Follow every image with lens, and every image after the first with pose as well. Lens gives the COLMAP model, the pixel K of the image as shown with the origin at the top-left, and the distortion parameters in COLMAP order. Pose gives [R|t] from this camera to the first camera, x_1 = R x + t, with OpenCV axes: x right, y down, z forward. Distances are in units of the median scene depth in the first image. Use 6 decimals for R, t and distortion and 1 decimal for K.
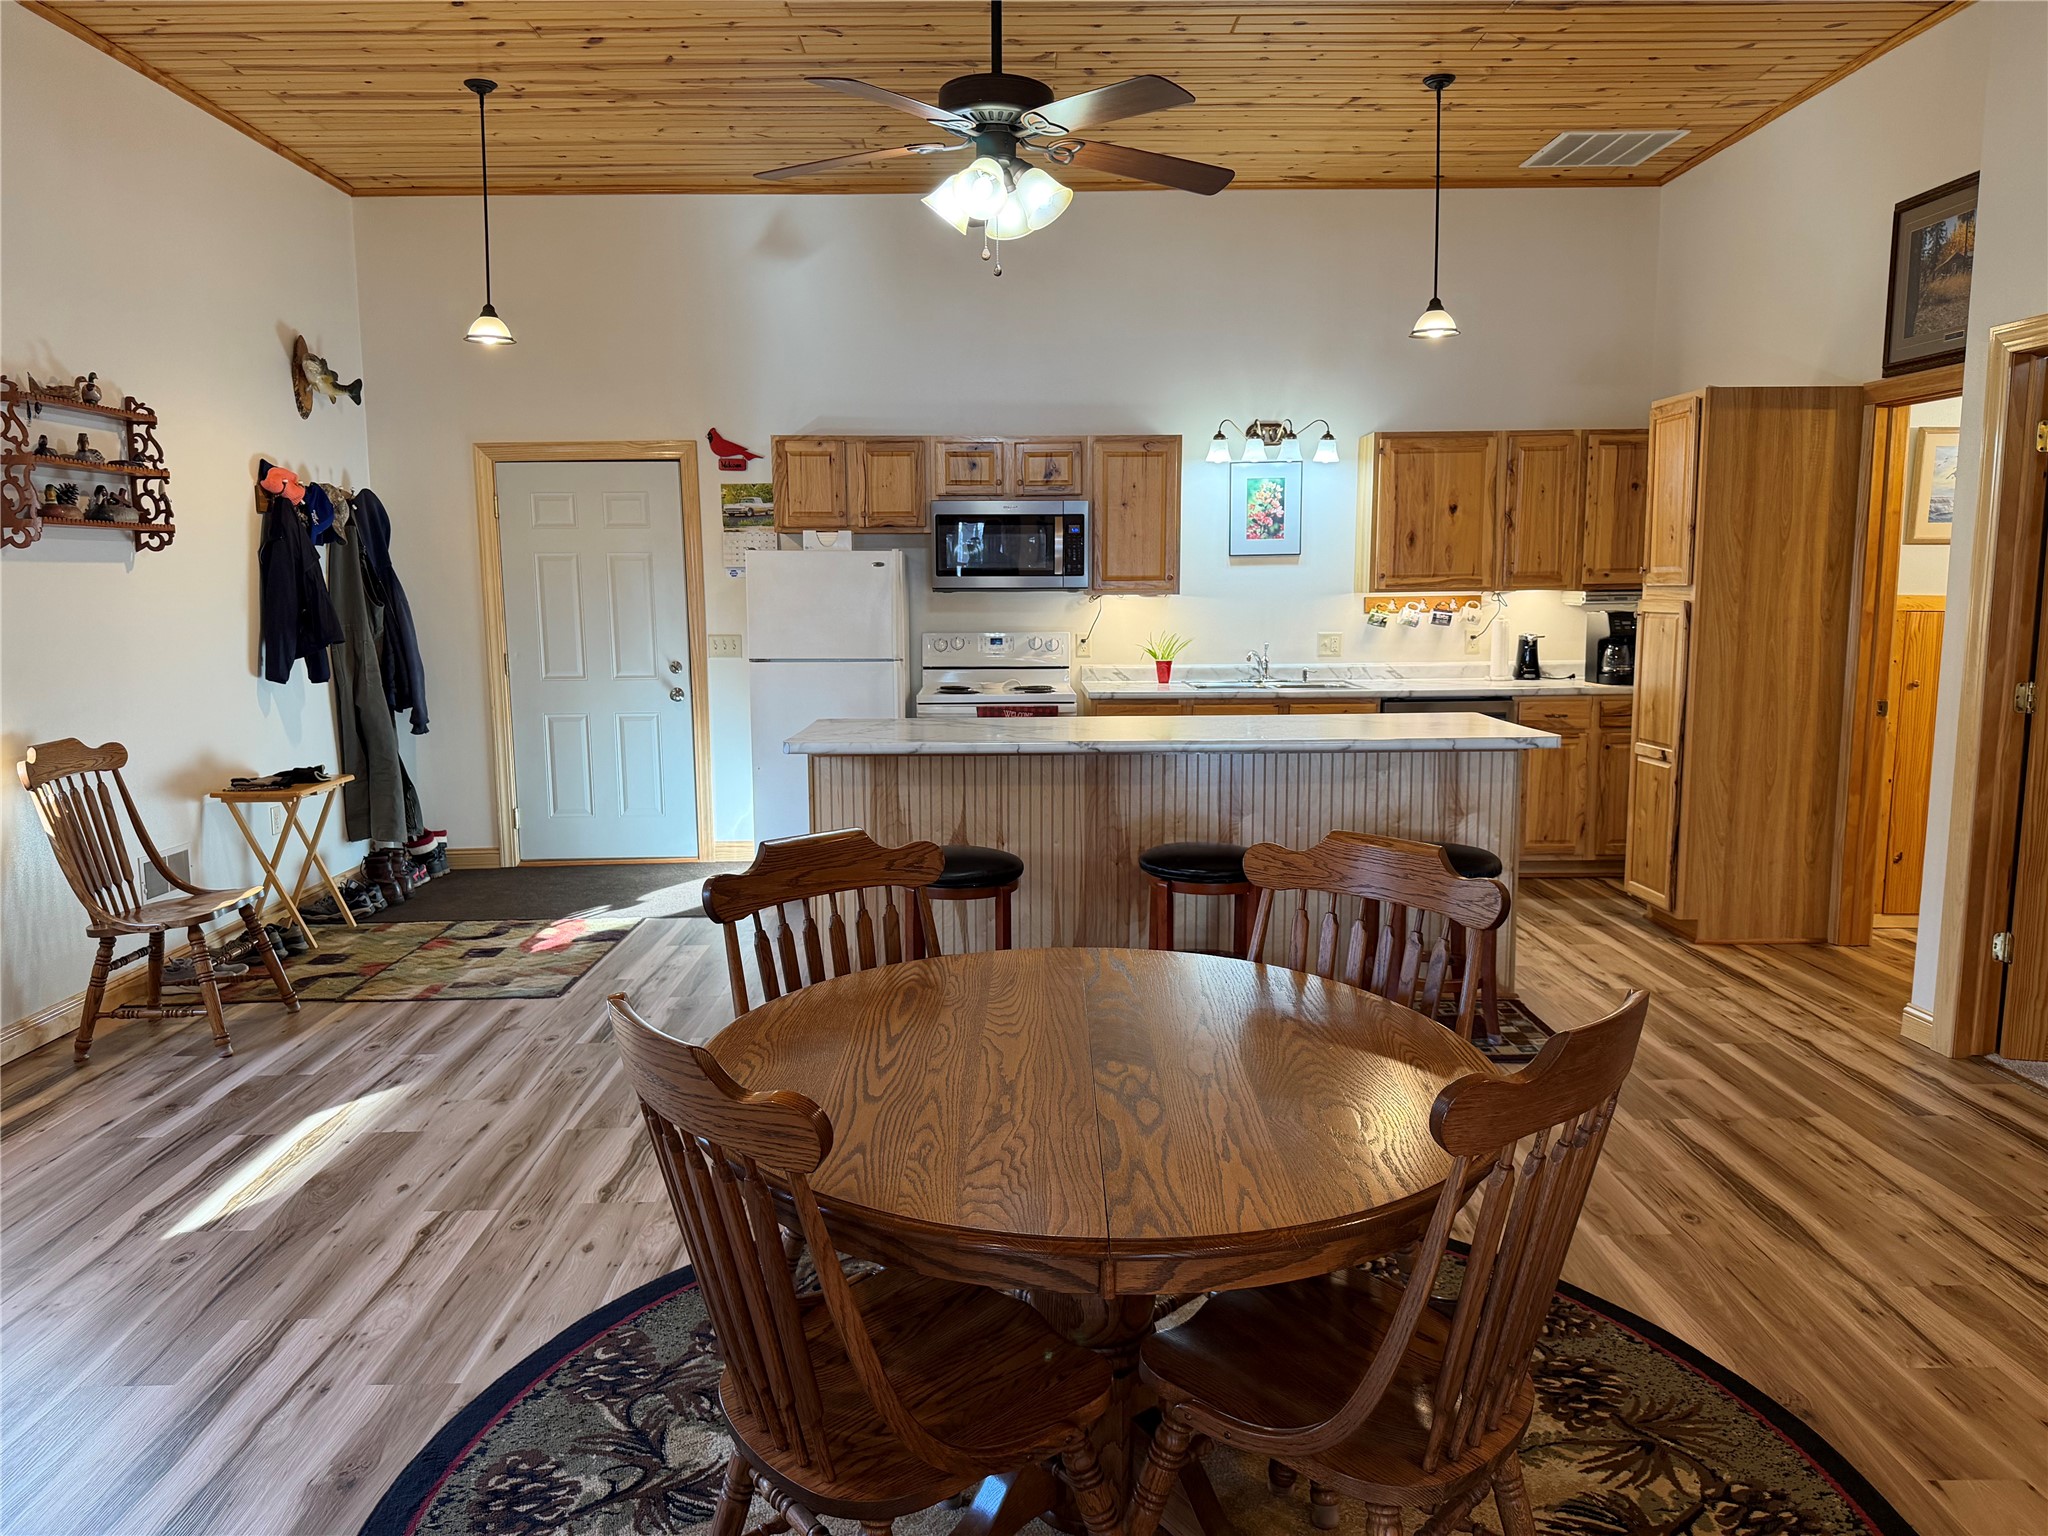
lens RADIAL K [[1427.9, 0, 1036.1], [0, 1427.9, 772.3], [0, 0, 1]] dist [0.082415, -0.132957]
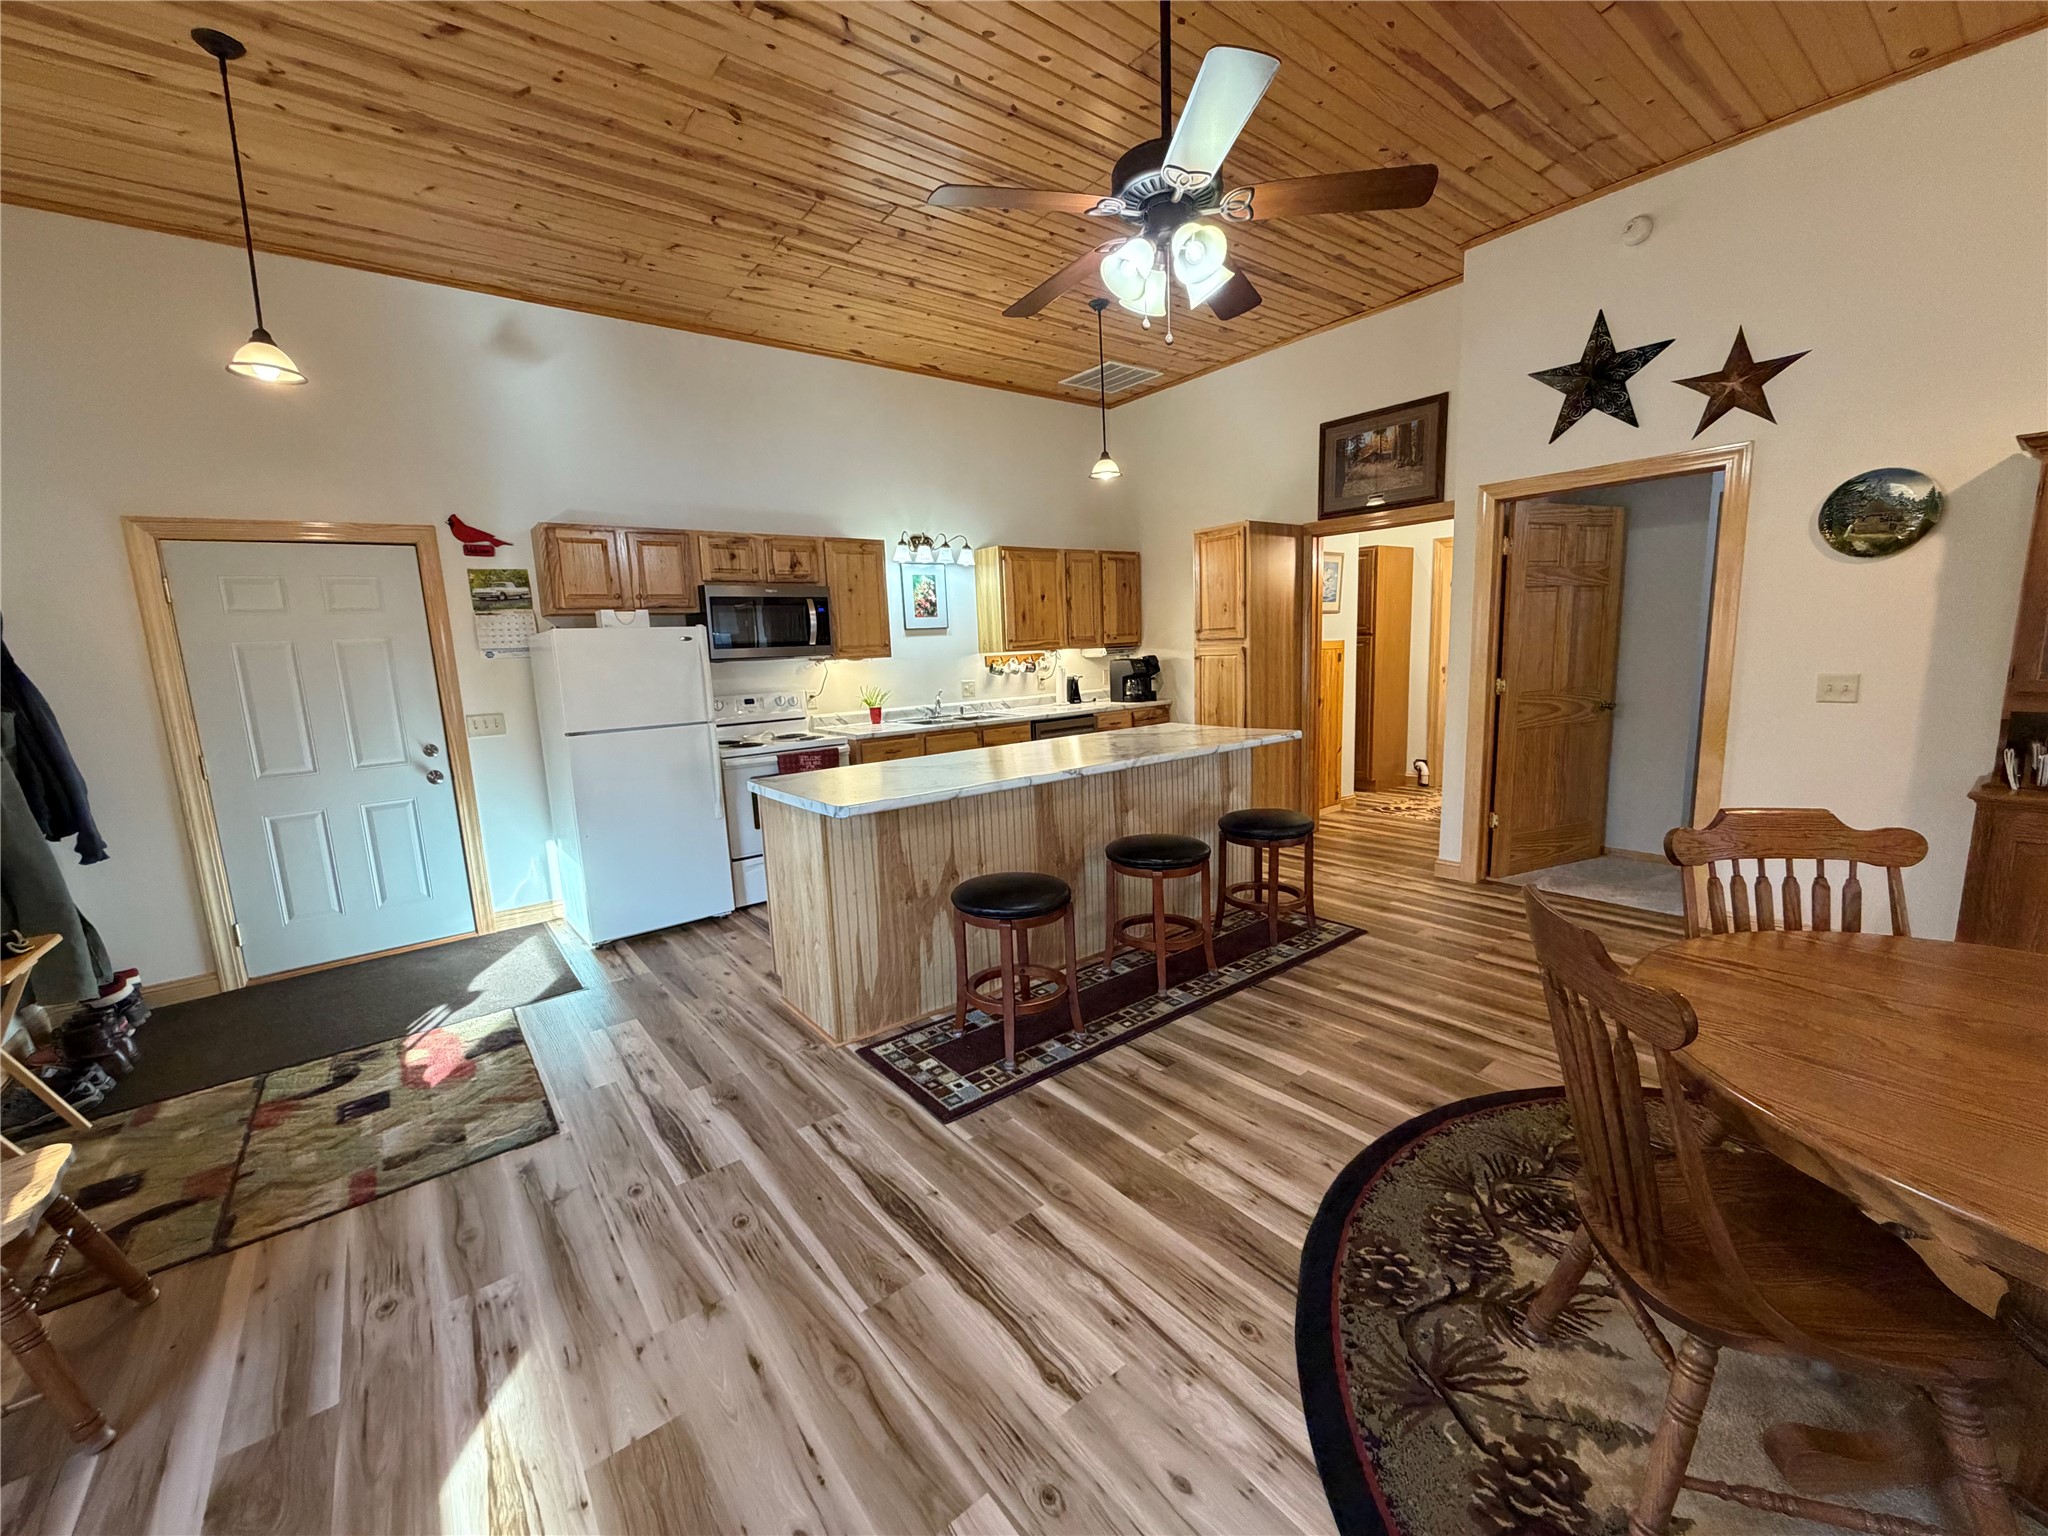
lens RADIAL K [[816.2, 0, 1024.0], [0, 816.2, 768.0], [0, 0, 1]] dist [-0.019966, 0.007667]
pose [[0.798531, -0.115546, 0.590760, -0.271246], [0.117006, 0.992480, 0.035960, -0.034688], [-0.590472, 0.040408, 0.806046, 0.316367]]
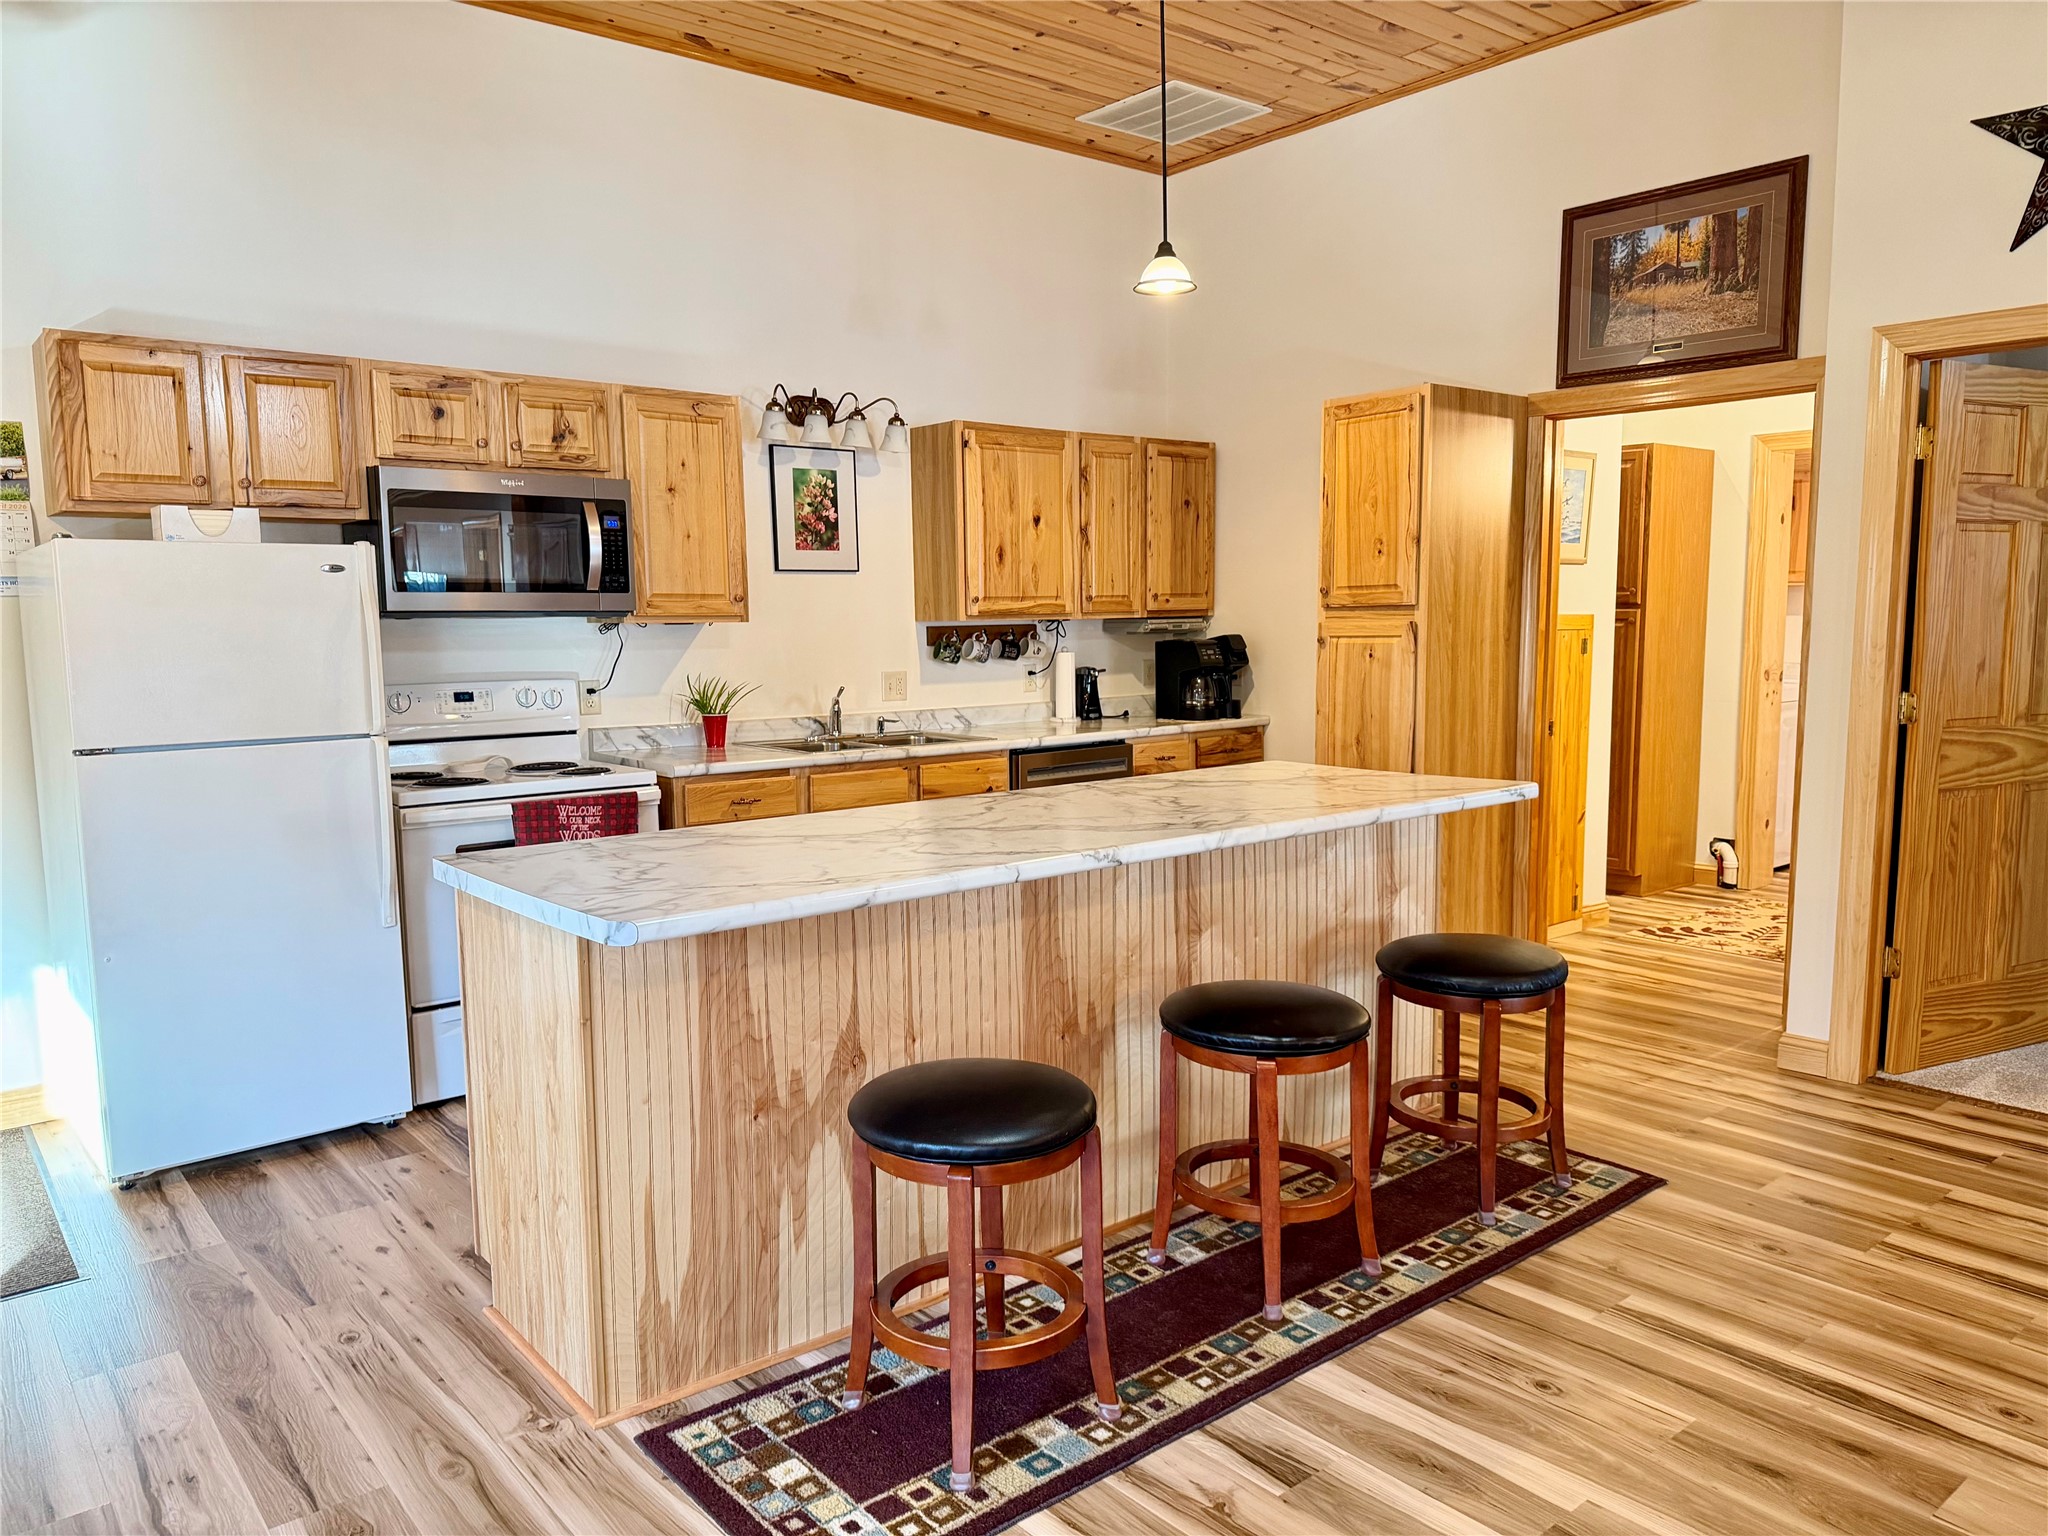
lens RADIAL K [[1427.9, 0, 1036.1], [0, 1427.9, 772.3], [0, 0, 1]] dist [0.082415, -0.132957]
pose [[0.778827, -0.071154, 0.623189, -0.241159], [0.091075, 0.995844, -0.000118, -0.037792], [-0.620591, 0.056849, 0.782071, 0.366386]]
